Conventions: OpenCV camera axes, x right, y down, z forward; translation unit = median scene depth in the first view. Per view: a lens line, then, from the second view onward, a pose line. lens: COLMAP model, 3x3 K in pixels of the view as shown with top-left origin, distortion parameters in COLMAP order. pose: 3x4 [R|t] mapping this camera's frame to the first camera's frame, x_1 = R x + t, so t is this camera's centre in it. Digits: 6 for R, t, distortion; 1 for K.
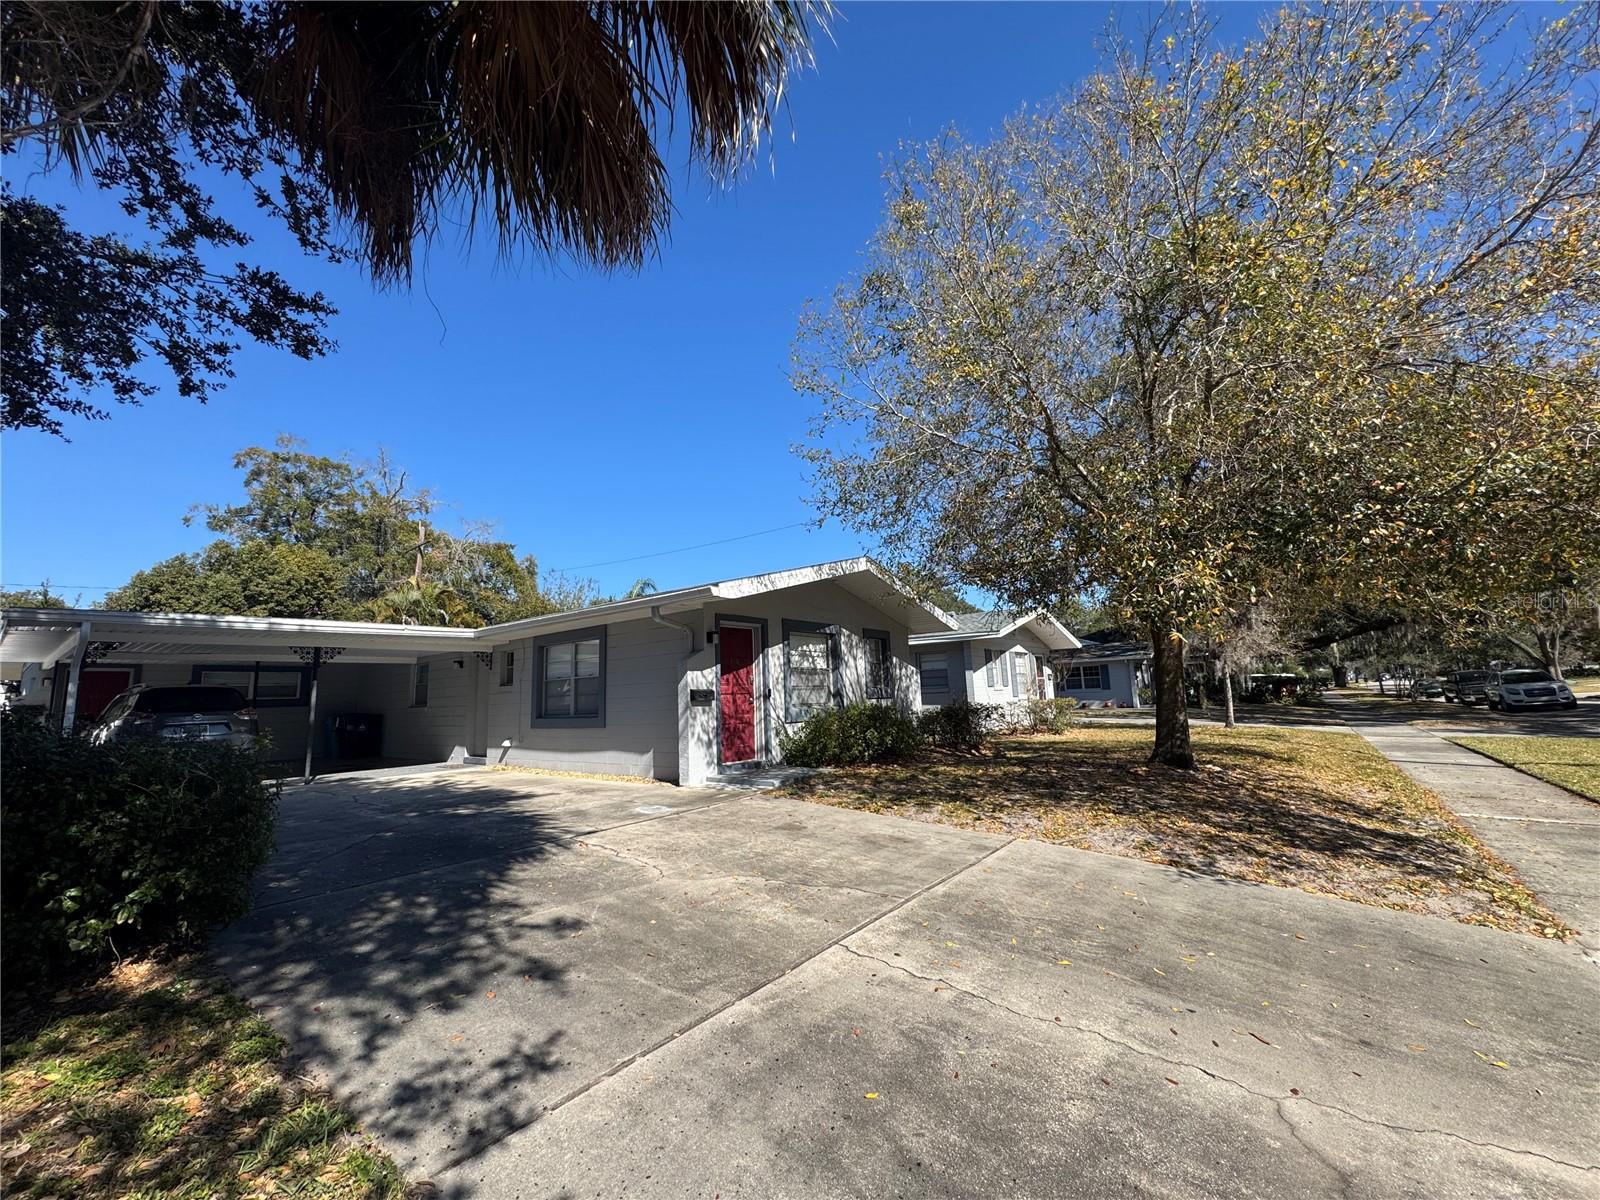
lens RADIAL K [[644.8, 0, 800.5], [0, 644.8, 595.1], [0, 0, 1]] dist [-0.003116, 0.000544]
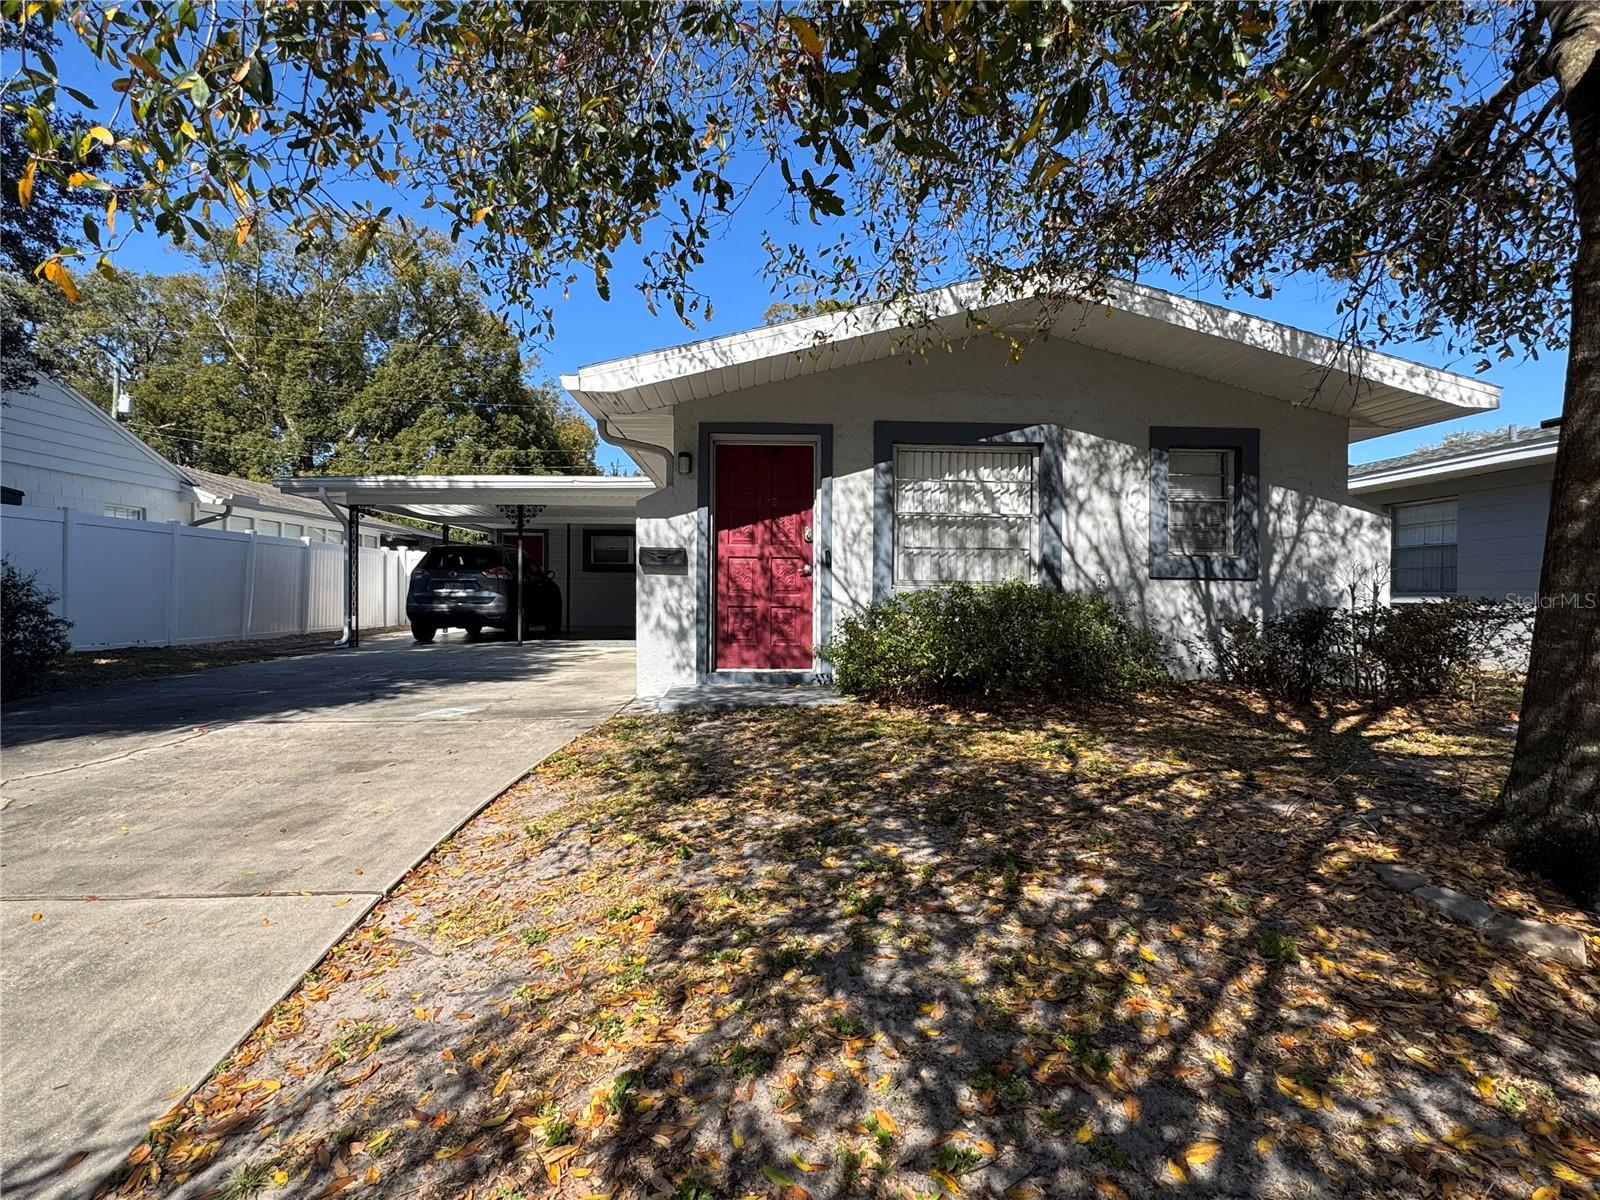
lens RADIAL K [[869.3, 0, 800.6], [0, 869.3, 599.8], [0, 0, 1]] dist [-0.005466, -0.000631]
pose [[0.665061, 0.047246, -0.745293, 0.467226], [0.086657, 0.986372, 0.139857, 0.074594], [0.741744, -0.157598, 0.651904, 0.452116]]
